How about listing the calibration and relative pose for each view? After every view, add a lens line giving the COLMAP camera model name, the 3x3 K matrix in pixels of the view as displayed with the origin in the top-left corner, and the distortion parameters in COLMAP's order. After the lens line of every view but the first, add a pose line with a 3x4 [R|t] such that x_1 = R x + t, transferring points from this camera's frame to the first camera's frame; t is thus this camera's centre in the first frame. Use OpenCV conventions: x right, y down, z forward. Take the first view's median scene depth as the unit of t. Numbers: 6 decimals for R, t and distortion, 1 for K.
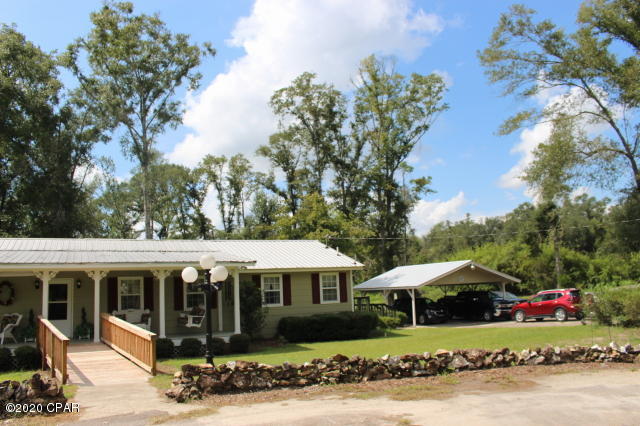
lens RADIAL K [[531.2, 0, 319.1], [0, 531.2, 215.0], [0, 0, 1]] dist [-0.156308, 0.128955]
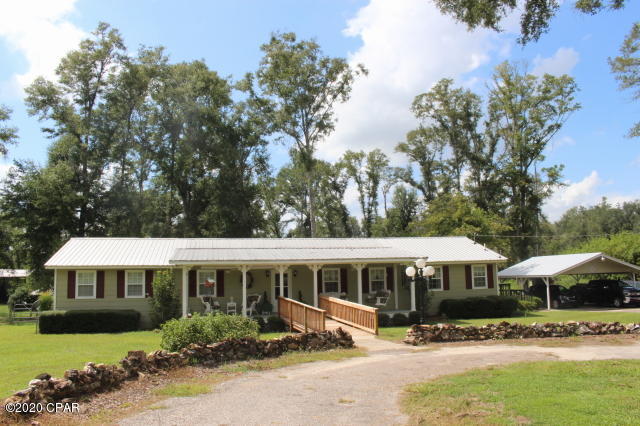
lens RADIAL K [[531.2, 0, 319.1], [0, 531.2, 215.0], [0, 0, 1]] dist [-0.156308, 0.128955]
pose [[0.972834, -0.008427, -0.231348, -0.034084], [0.015508, 0.999465, 0.028806, -0.027389], [0.230982, -0.031611, 0.972444, -0.158469]]
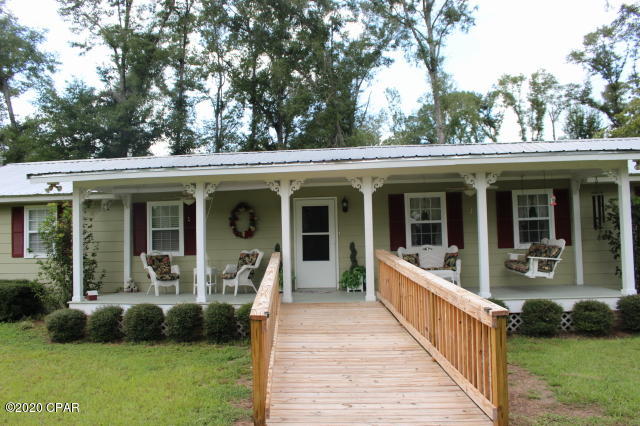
lens RADIAL K [[531.2, 0, 319.1], [0, 531.2, 215.0], [0, 0, 1]] dist [-0.156308, 0.128955]
pose [[0.857764, -0.009570, -0.513955, -0.070597], [0.064974, 0.993826, 0.089931, 0.038013], [0.509921, -0.110533, 0.853090, 0.190517]]
